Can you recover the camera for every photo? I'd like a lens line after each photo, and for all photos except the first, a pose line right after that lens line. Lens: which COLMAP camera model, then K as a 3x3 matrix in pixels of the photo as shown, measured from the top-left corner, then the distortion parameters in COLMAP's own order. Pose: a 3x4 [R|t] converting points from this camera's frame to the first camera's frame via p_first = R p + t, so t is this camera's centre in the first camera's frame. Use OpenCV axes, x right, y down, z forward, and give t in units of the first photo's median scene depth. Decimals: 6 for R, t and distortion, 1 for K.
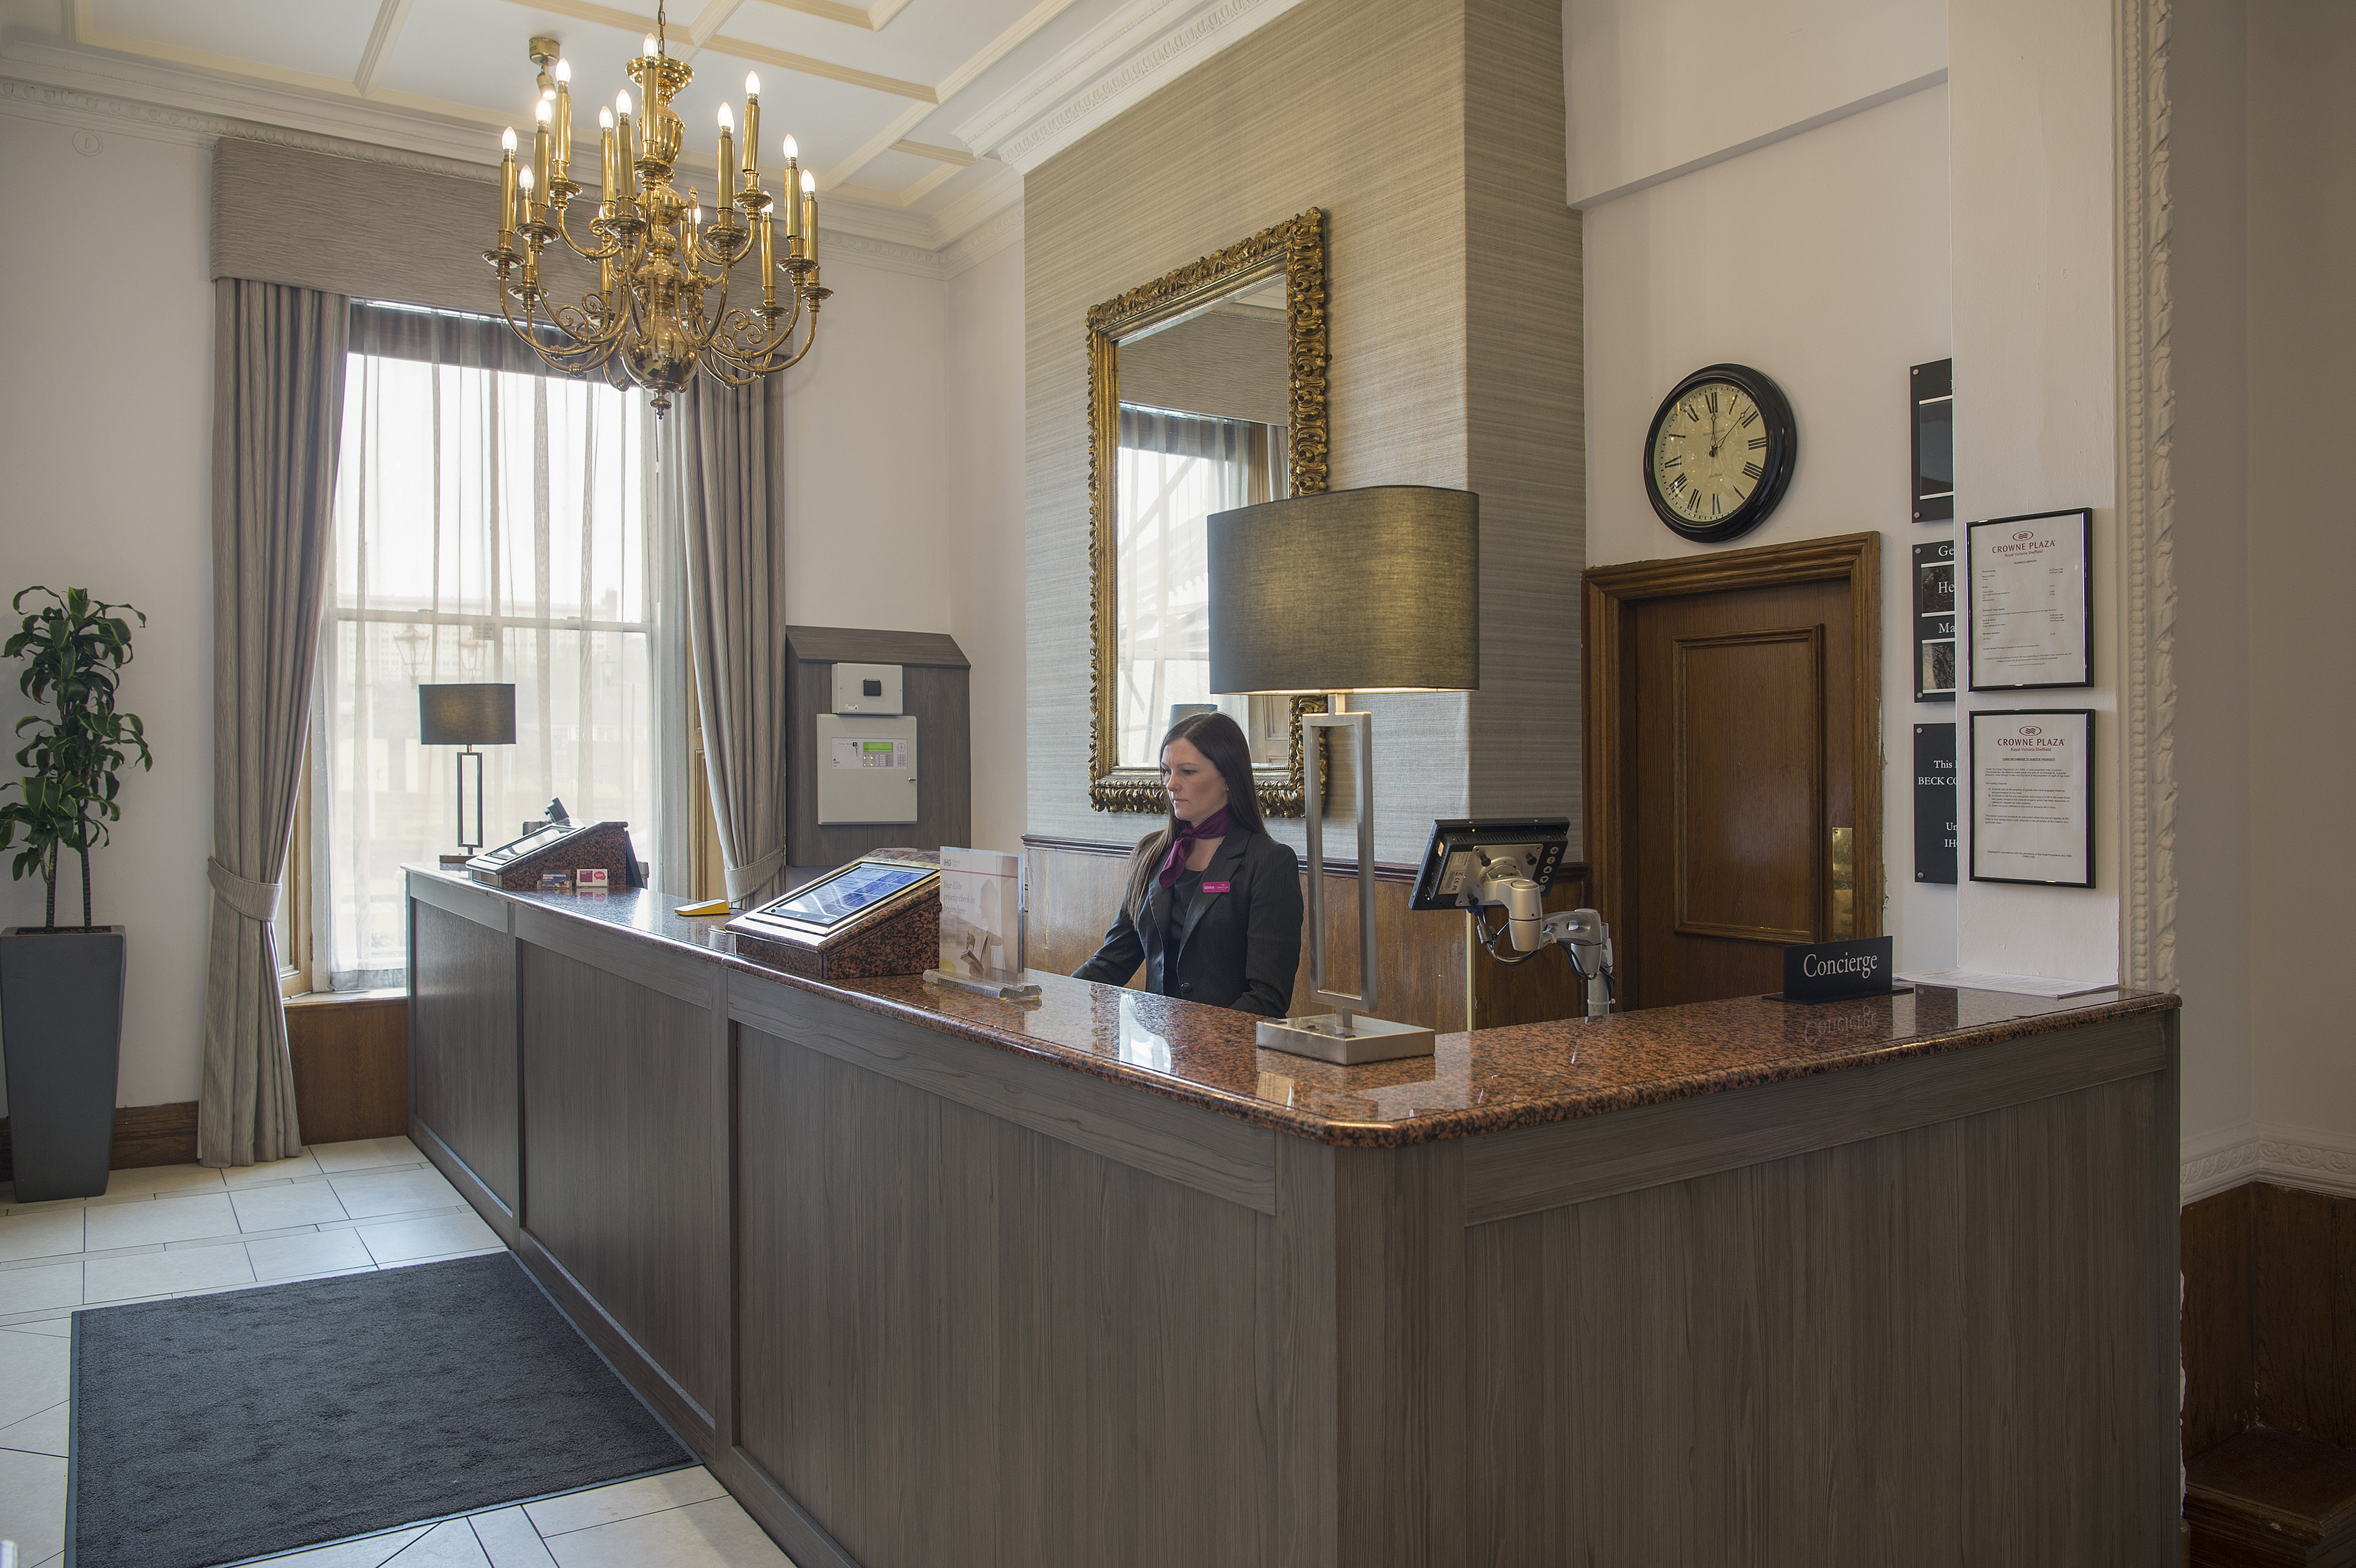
lens RADIAL K [[1639.2, 0, 1179.0], [0, 1639.2, 776.5], [0, 0, 1]] dist [-0.057082, -0.000348]
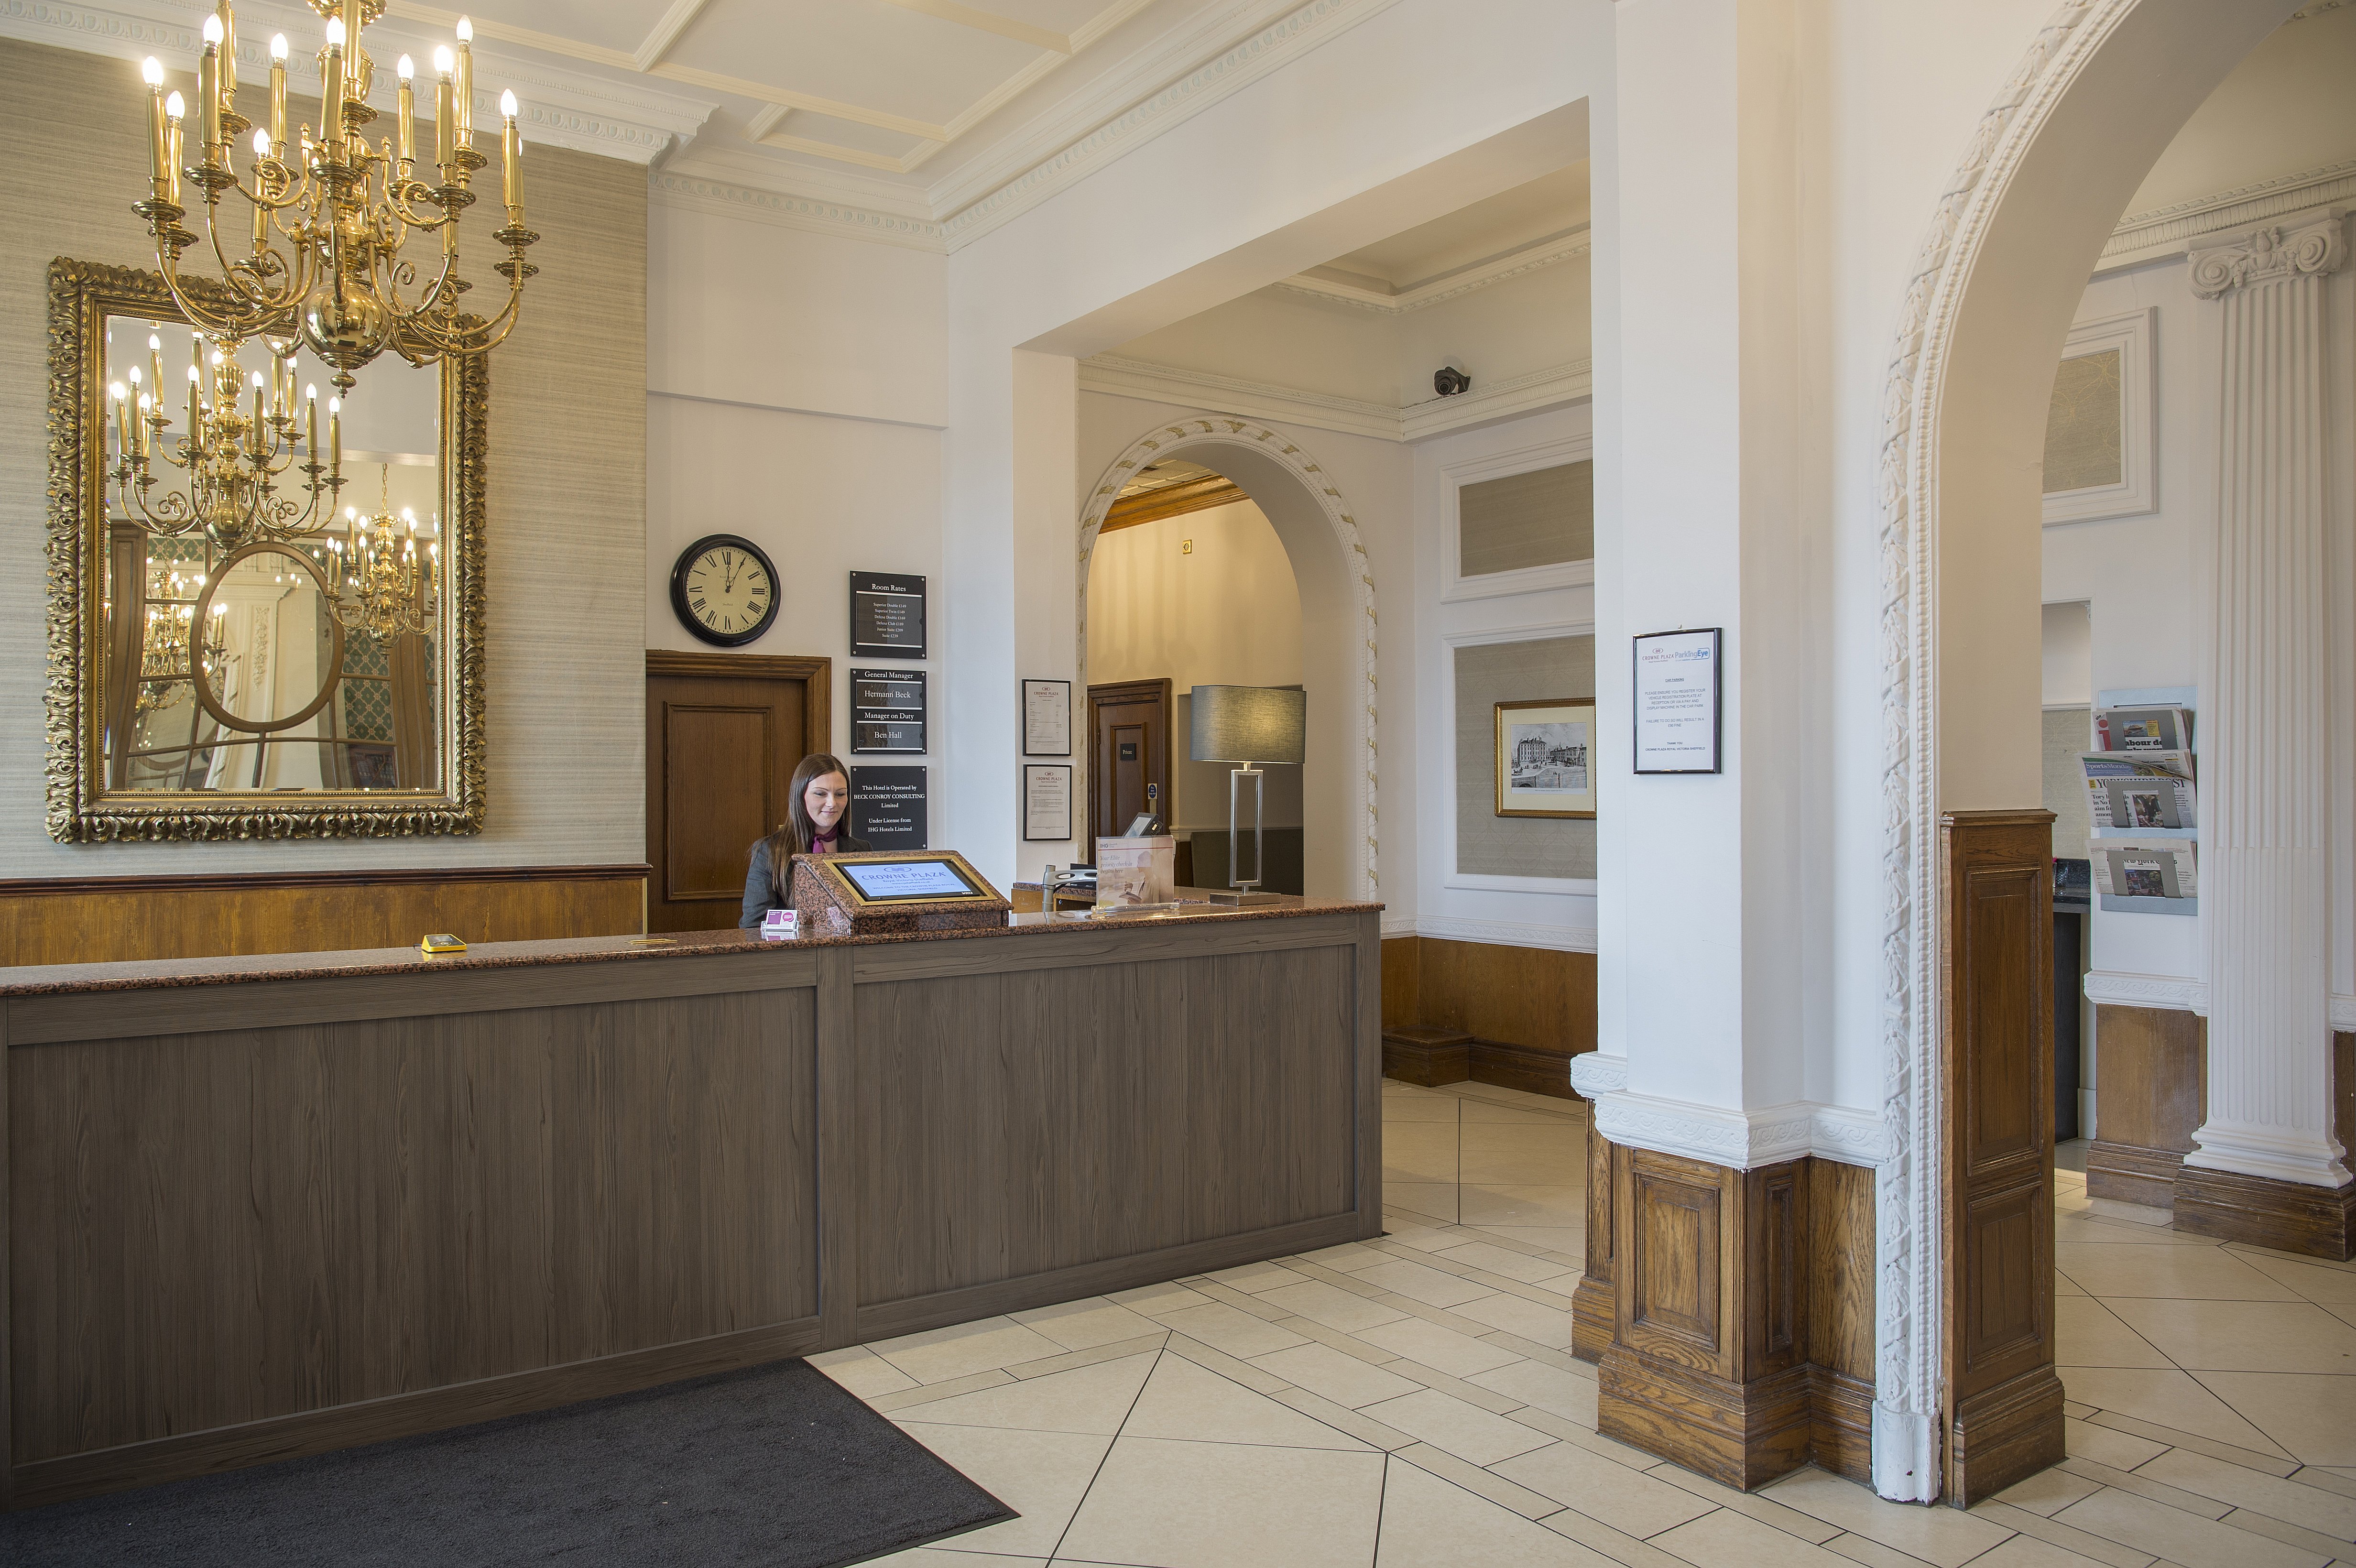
lens RADIAL K [[1639.2, 0, 1182.7], [0, 1639.2, 791.2], [0, 0, 1]] dist [-0.057082, -0.000348]
pose [[-0.024336, -0.005713, 0.999688, -1.406837], [0.006293, 0.999963, 0.005868, -0.012314], [-0.999684, 0.006433, -0.024299, 0.668330]]
